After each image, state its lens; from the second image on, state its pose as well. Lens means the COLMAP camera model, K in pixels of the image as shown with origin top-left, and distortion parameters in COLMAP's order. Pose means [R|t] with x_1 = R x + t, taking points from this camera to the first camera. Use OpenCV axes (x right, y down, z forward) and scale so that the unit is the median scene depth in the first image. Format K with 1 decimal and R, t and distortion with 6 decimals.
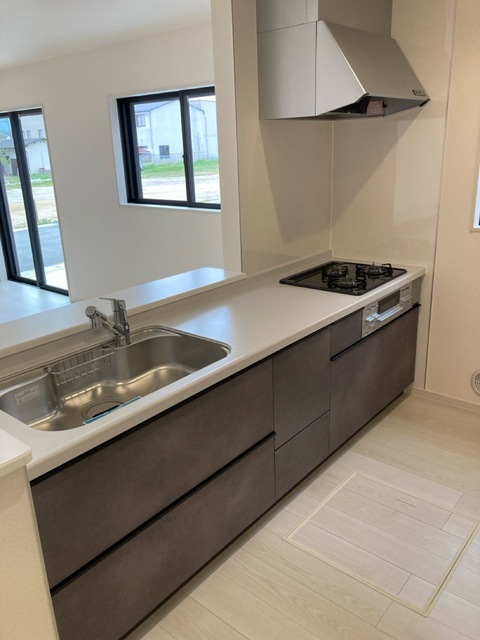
lens RADIAL K [[523.7, 0, 240.0], [0, 523.7, 320.0], [0, 0, 1]] dist [0.004156, 0.005013]
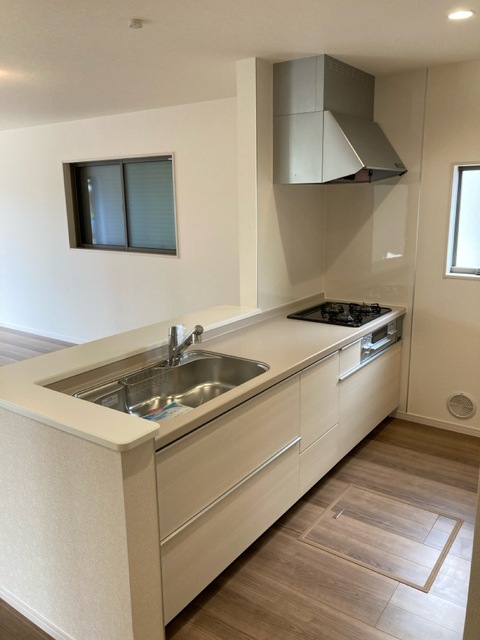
lens RADIAL K [[523.7, 0, 240.0], [0, 523.7, 320.0], [0, 0, 1]] dist [0.004156, 0.005013]
pose [[0.997155, 0.002276, 0.075350, -0.122559], [0.004735, 0.995680, -0.092732, 0.042380], [-0.075235, 0.092825, 0.992836, -0.162328]]
